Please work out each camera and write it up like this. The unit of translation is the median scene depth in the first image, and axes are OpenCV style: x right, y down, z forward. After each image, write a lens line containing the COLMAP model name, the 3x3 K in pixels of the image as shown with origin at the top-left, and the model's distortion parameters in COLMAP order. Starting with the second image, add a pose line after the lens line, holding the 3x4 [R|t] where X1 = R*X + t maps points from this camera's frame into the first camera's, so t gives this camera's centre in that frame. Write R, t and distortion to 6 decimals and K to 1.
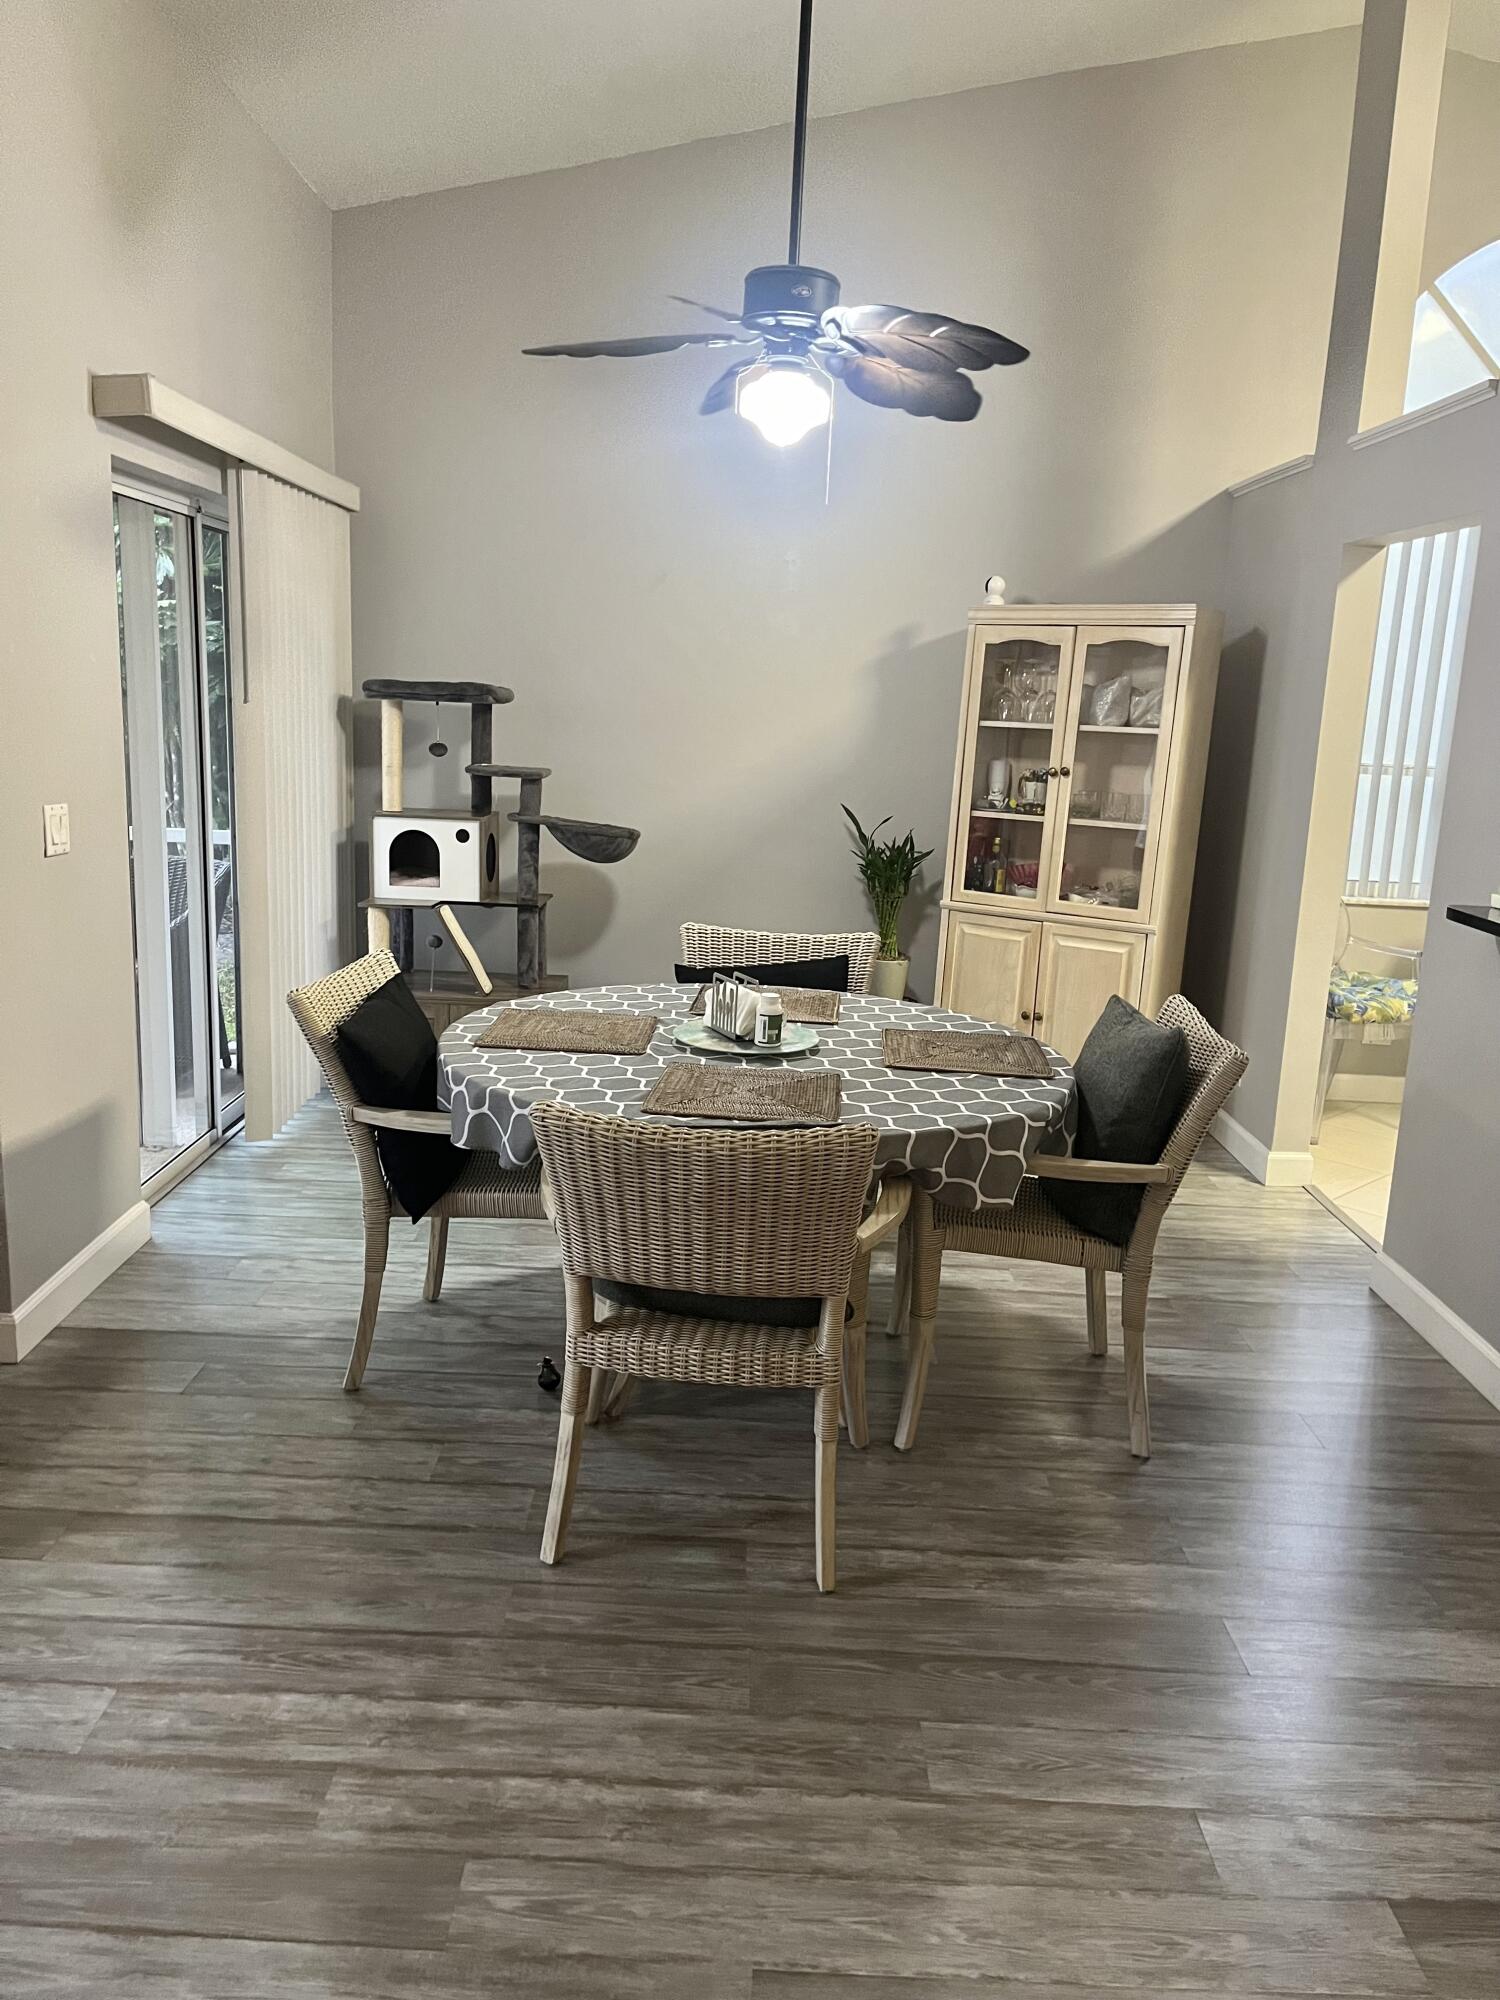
lens RADIAL K [[1501.9, 0, 756.4], [0, 1501.9, 1013.3], [0, 0, 1]] dist [0.032085, -0.001909]
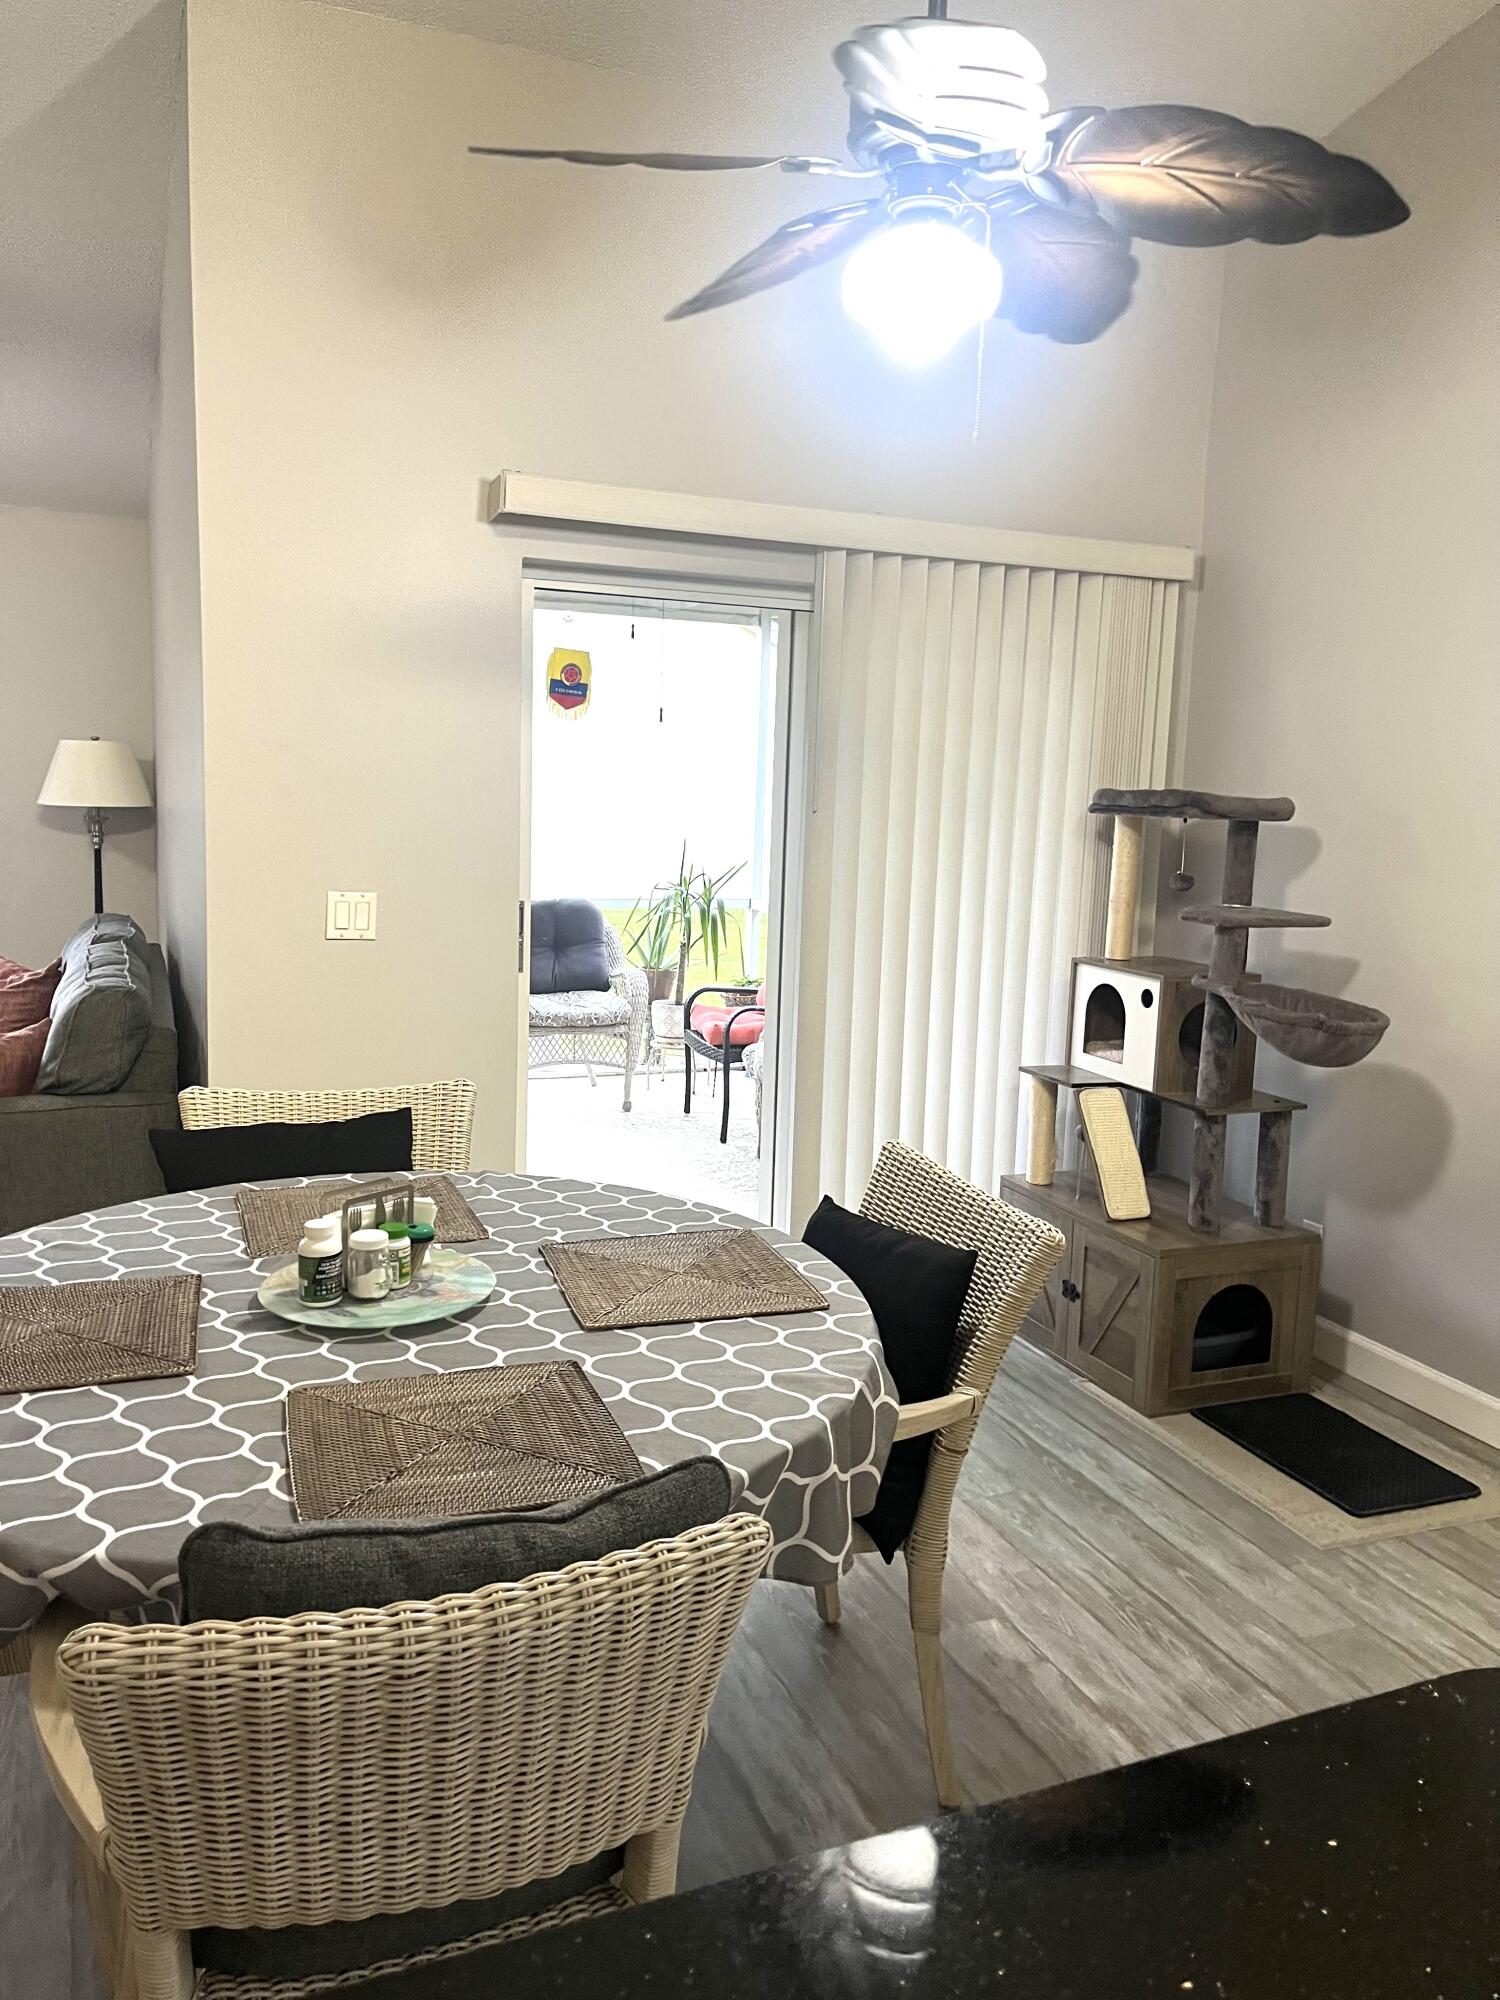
lens RADIAL K [[1501.9, 0, 754.5], [0, 1501.9, 996.8], [0, 0, 1]] dist [0.032085, -0.001909]
pose [[0.400533, 0.098613, -0.910960, 0.387090], [-0.207113, 0.978205, 0.014829, -0.090169], [0.892568, 0.182732, 0.412228, 0.533253]]
